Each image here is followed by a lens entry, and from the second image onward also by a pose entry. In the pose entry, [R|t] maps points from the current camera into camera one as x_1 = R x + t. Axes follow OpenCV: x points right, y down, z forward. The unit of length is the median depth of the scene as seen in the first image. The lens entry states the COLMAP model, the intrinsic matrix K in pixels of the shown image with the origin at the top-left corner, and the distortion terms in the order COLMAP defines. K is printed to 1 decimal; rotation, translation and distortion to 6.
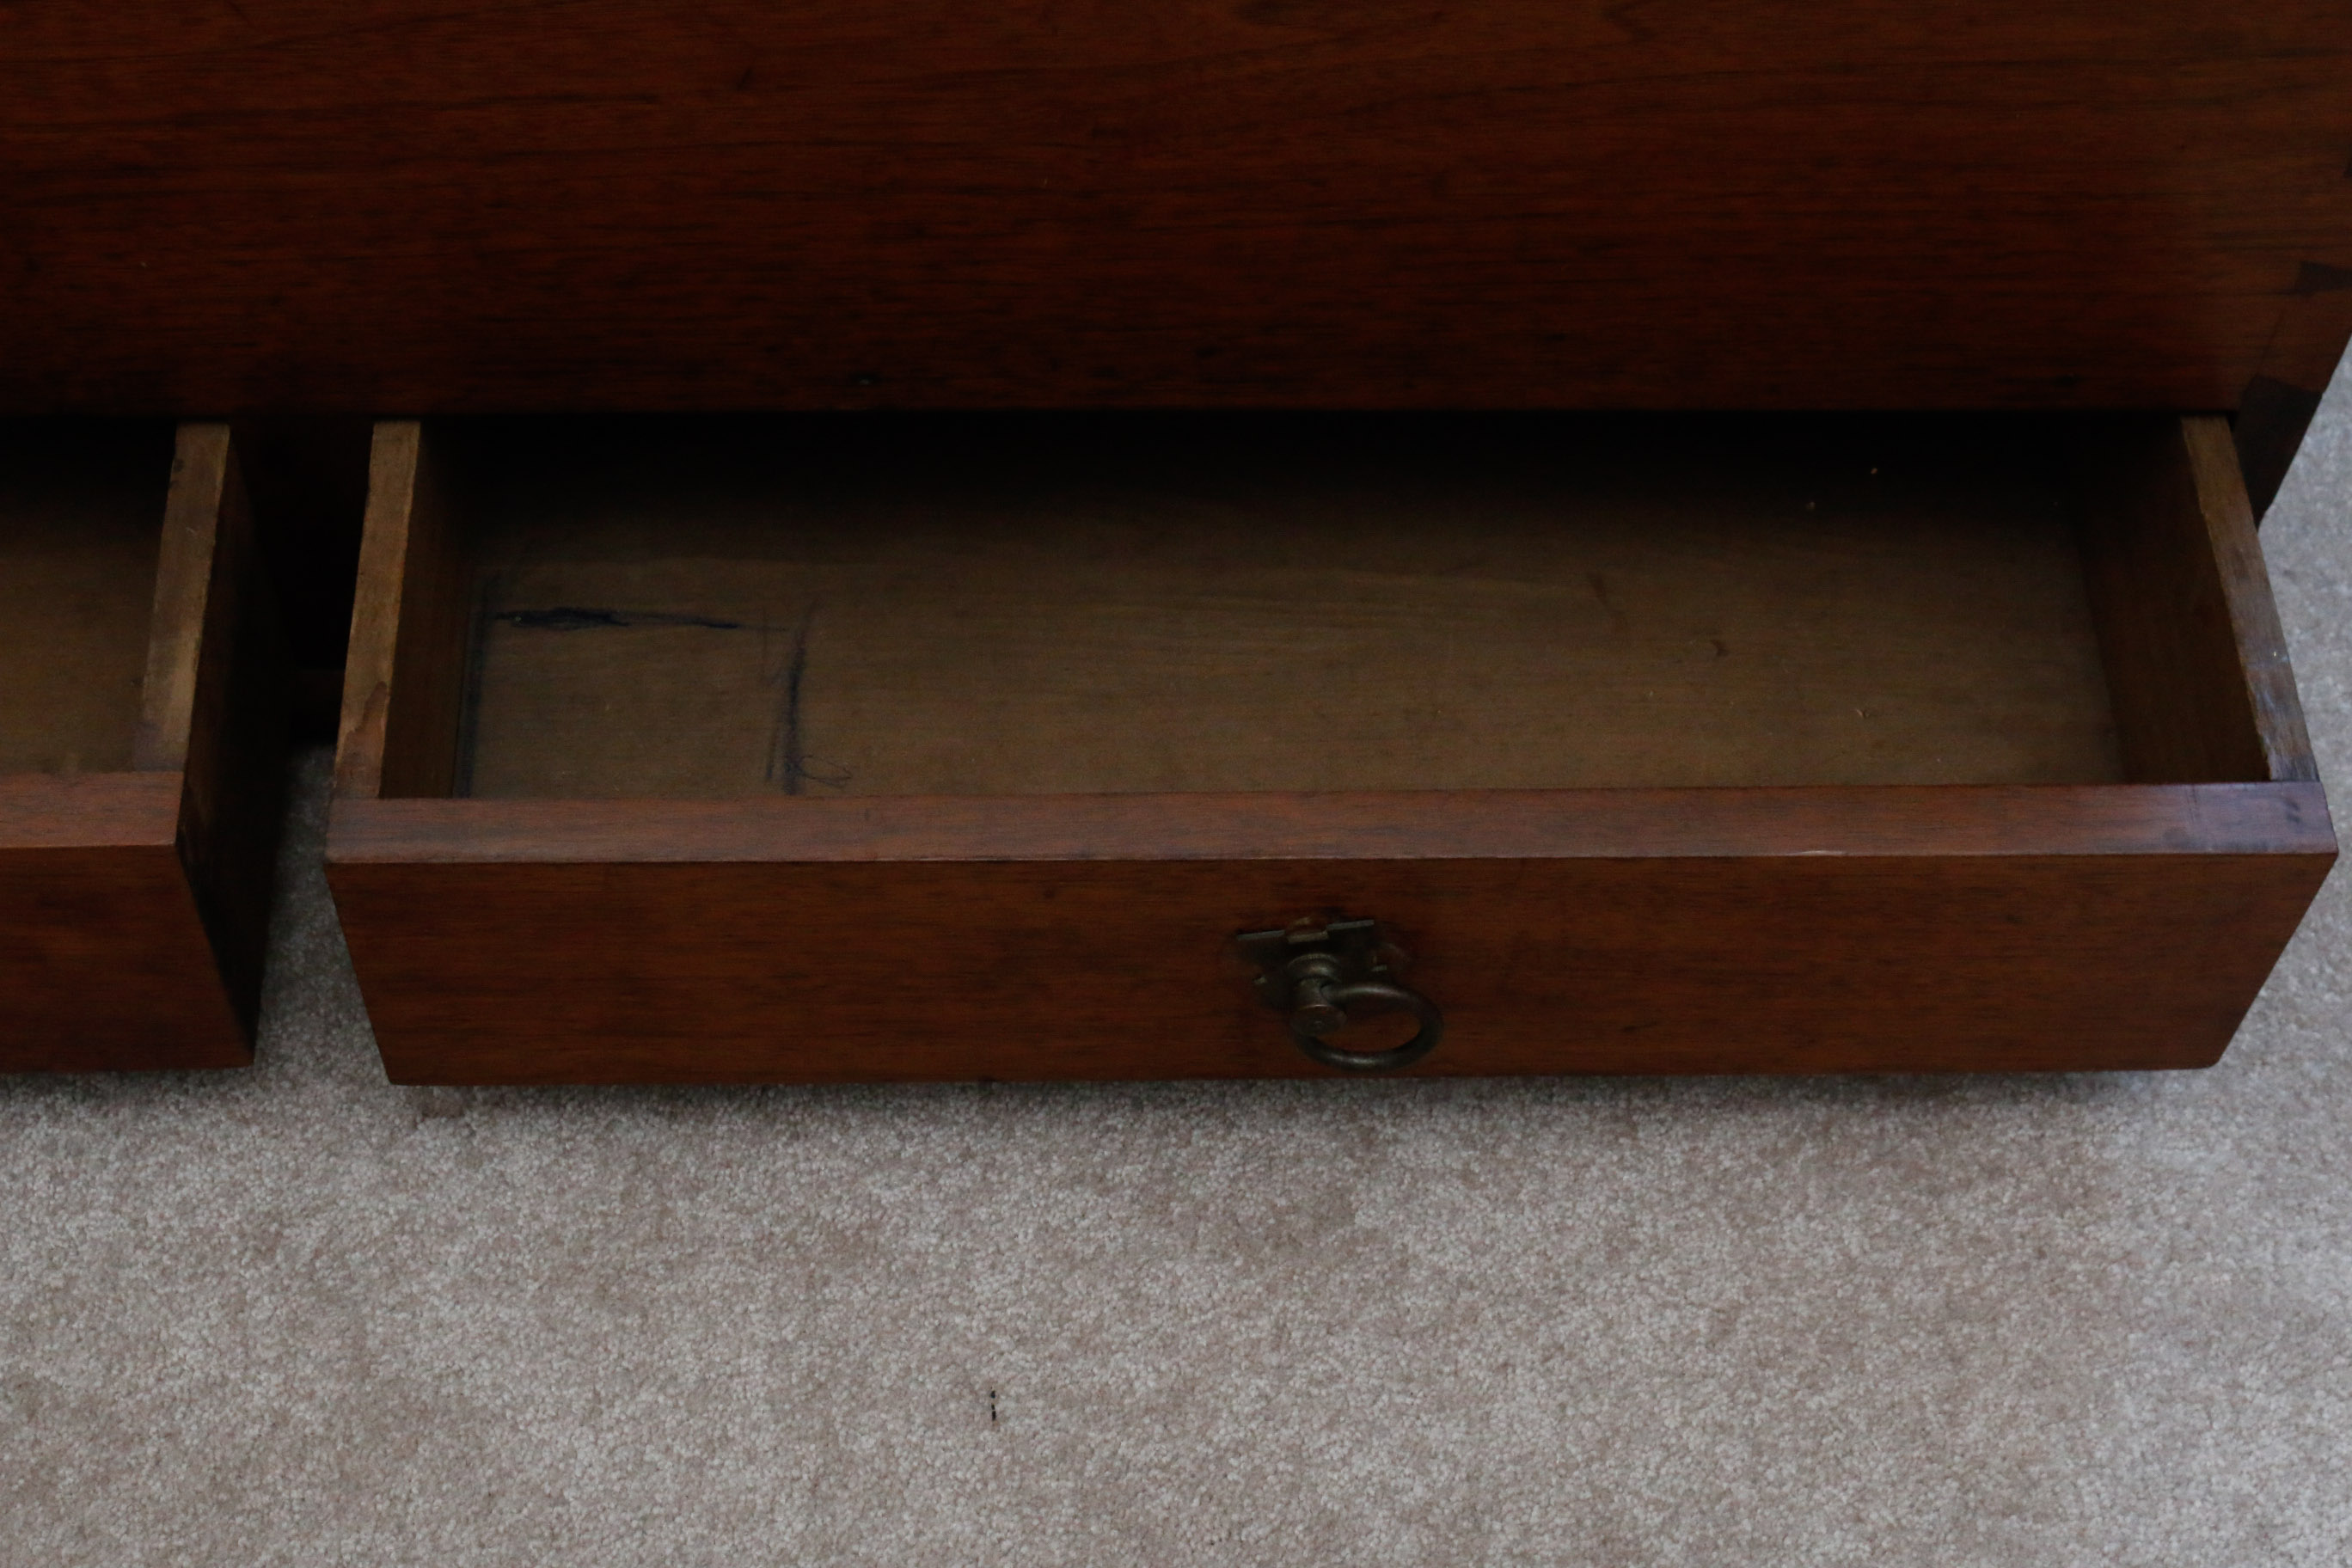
lens RADIAL K [[3577.0, 0, 1184.8], [0, 3577.0, 789.0], [0, 0, 1]] dist [-0.048408, 0.000000]
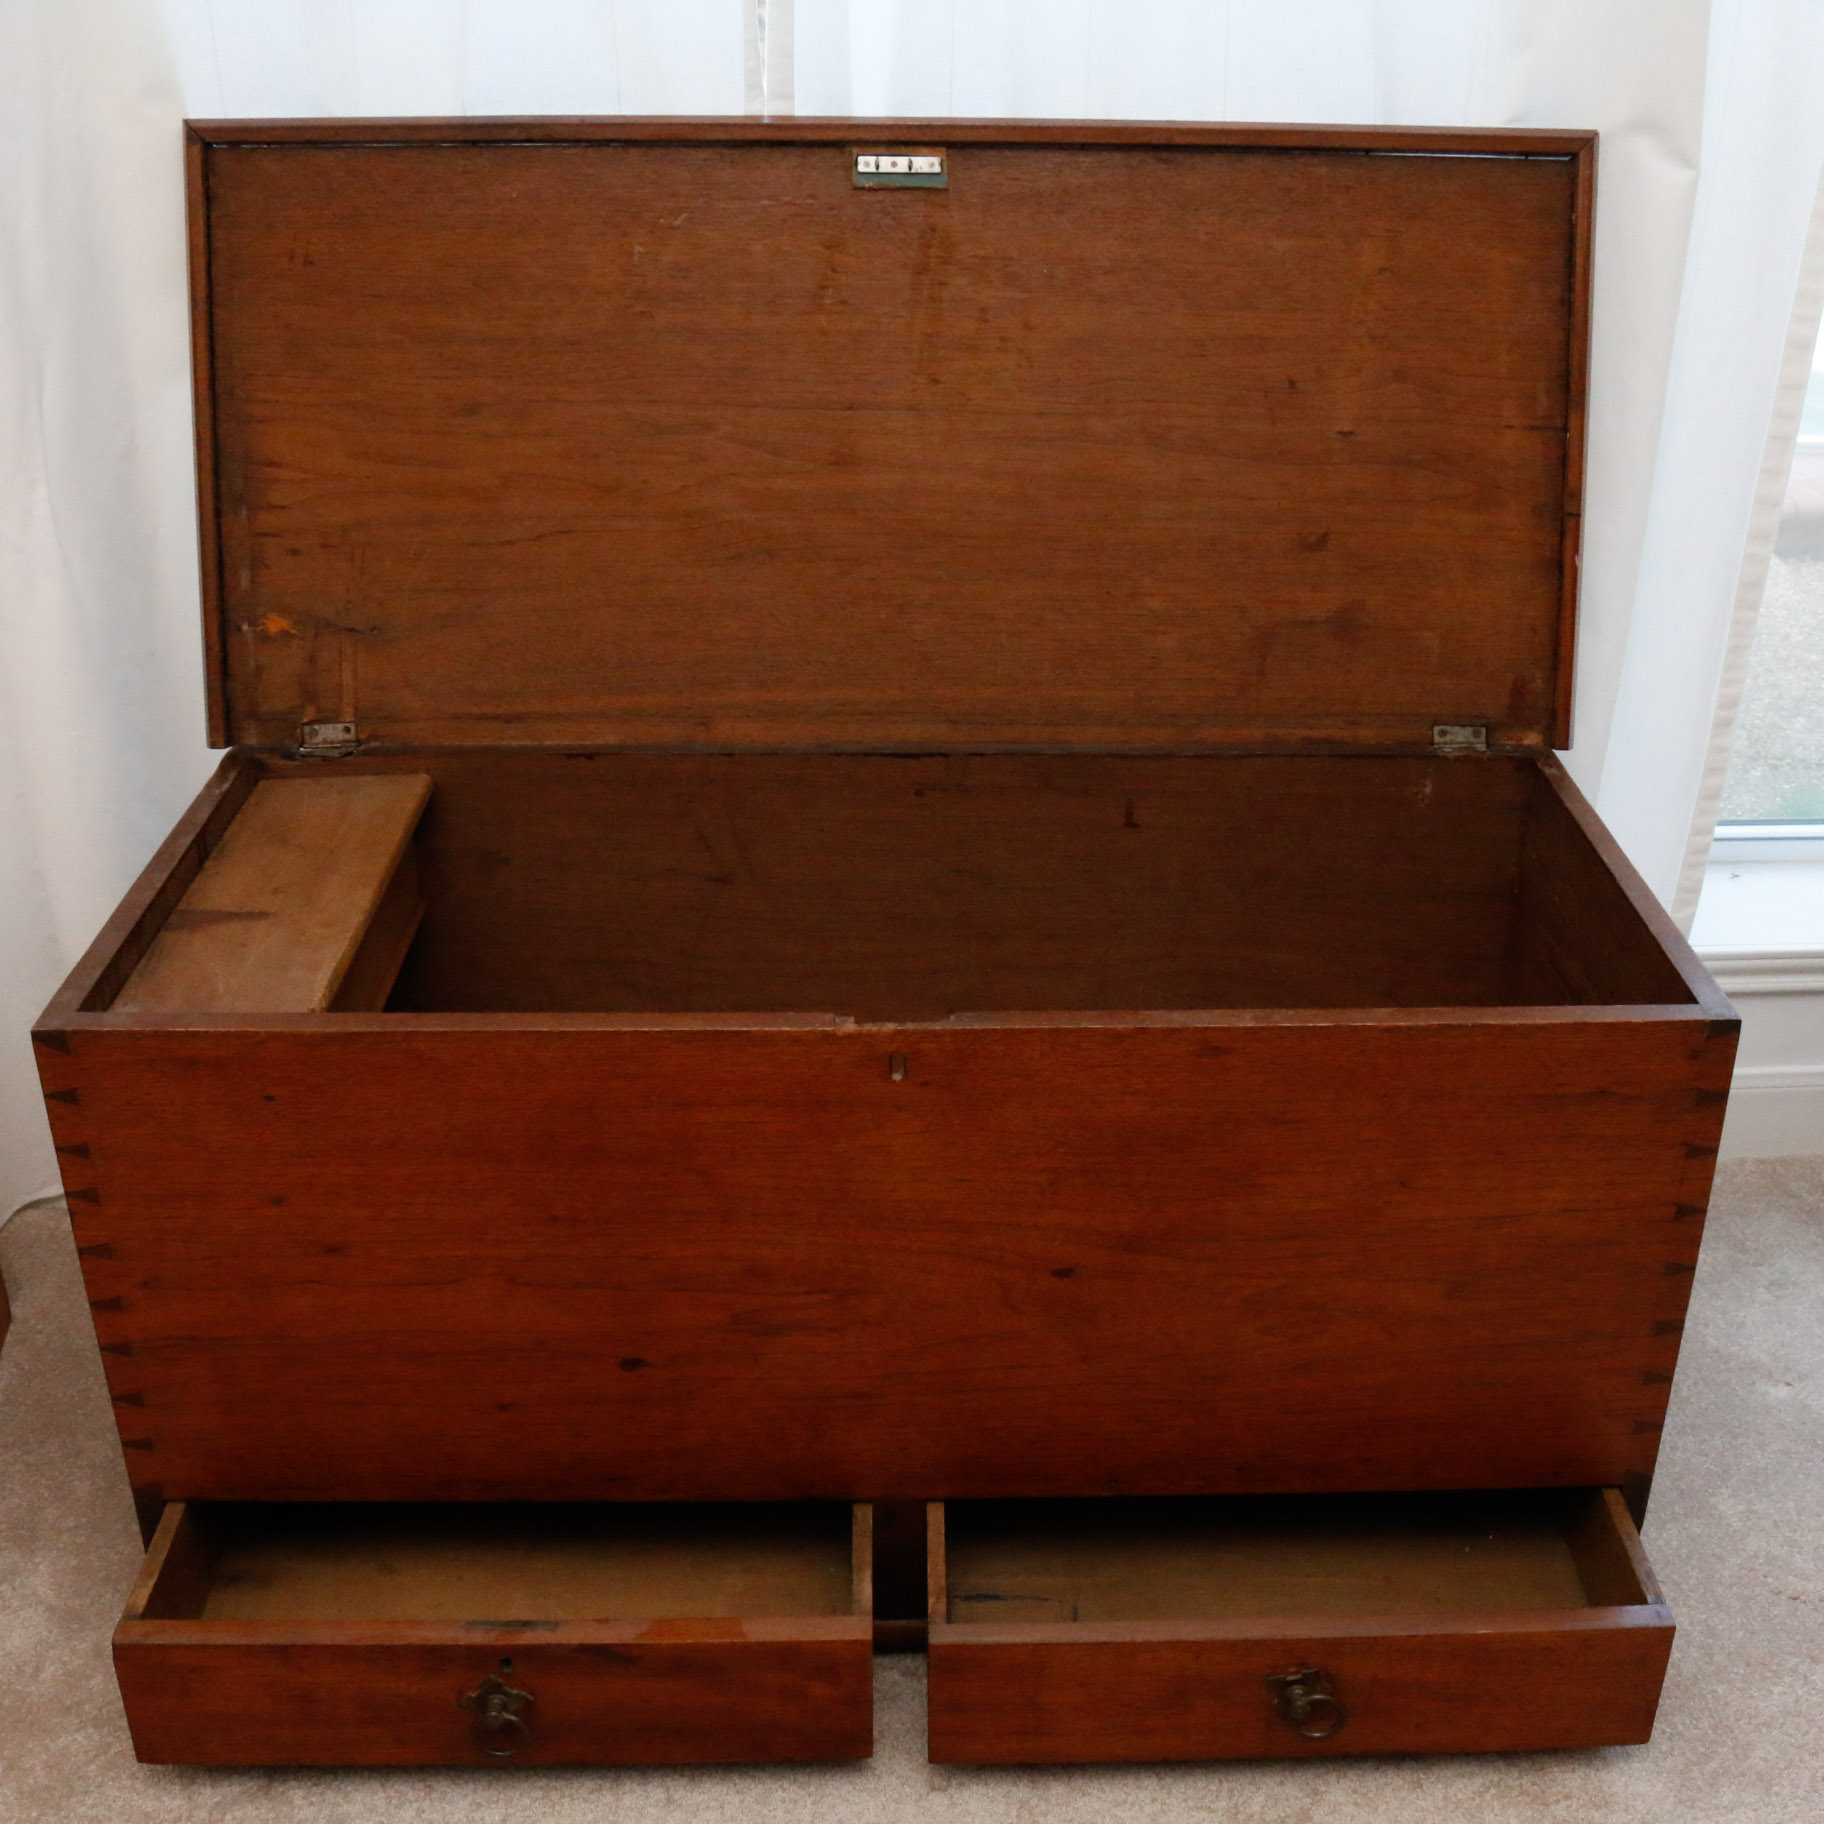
lens RADIAL K [[2257.7, 0, 921.1], [0, 2257.7, 915.9], [0, 0, 1]] dist [-0.083208, 0.000000]
pose [[0.999004, -0.016869, -0.041309, -0.151447], [-0.006130, 0.865112, -0.501541, 0.355068], [0.044198, 0.501294, 0.864147, -0.668421]]
